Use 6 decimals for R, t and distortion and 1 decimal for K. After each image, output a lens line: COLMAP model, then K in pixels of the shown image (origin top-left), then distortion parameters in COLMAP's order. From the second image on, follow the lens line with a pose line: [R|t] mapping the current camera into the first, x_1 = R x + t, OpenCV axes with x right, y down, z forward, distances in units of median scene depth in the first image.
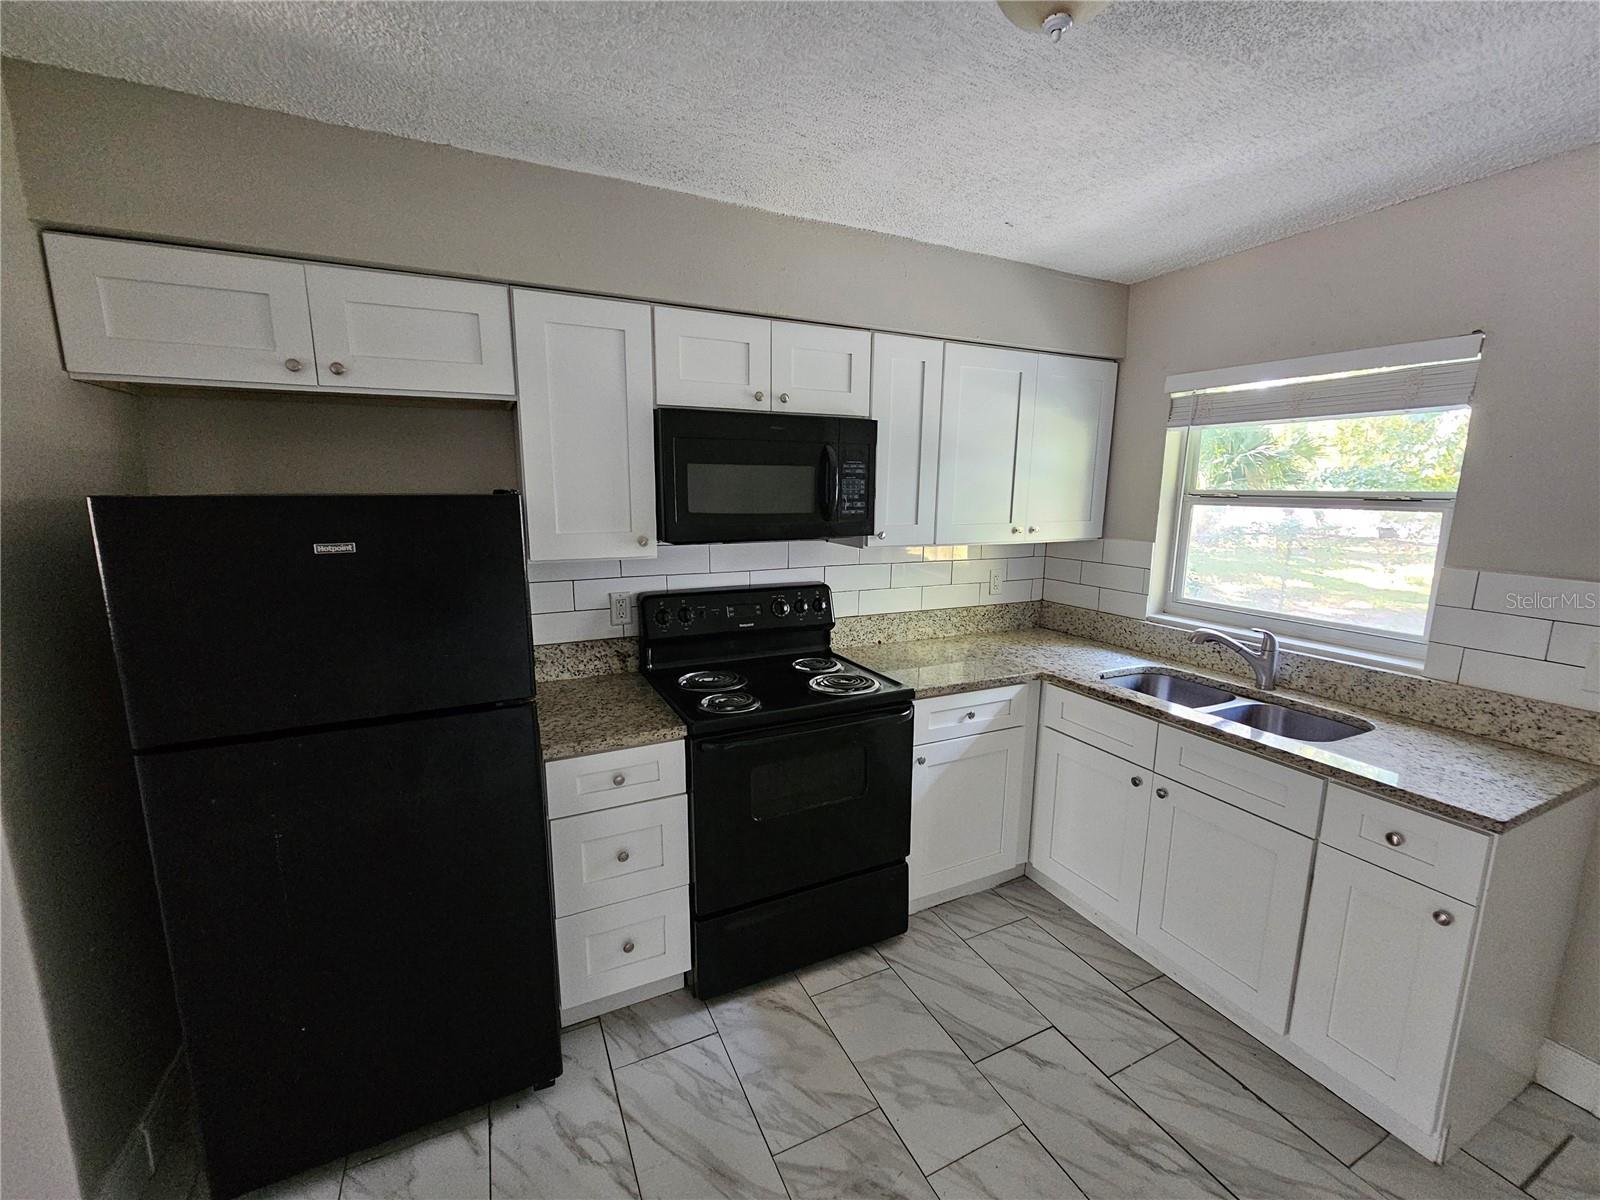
lens RADIAL K [[663.4, 0, 797.8], [0, 663.4, 600.3], [0, 0, 1]] dist [-0.001960, 0.000185]
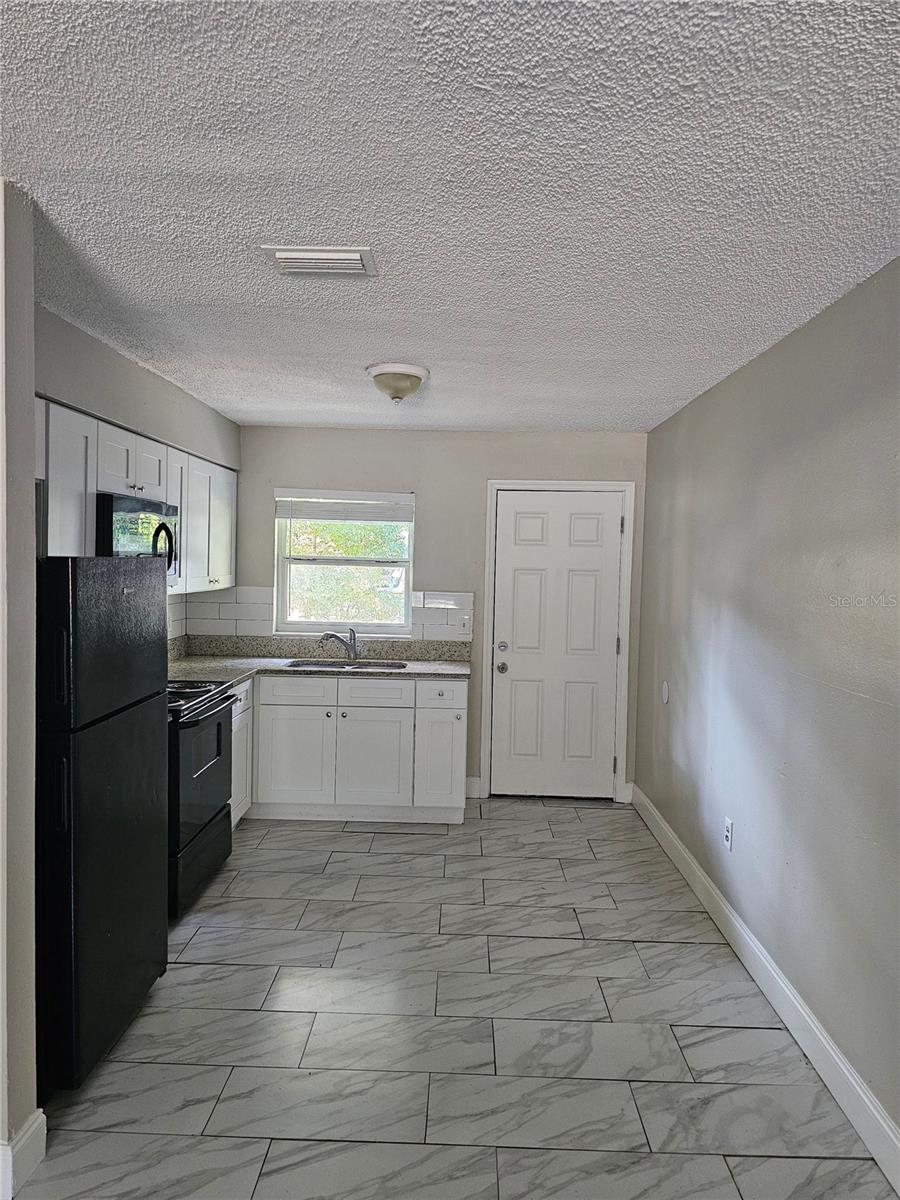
lens RADIAL K [[805.8, 0, 452.1], [0, 805.8, 599.1], [0, 0, 1]] dist [0.042899, -0.041378]
pose [[0.449487, -0.038353, 0.892463, -1.294955], [0.130432, 0.991188, -0.023096, 0.054225], [-0.883713, 0.126787, 0.450529, -0.334433]]
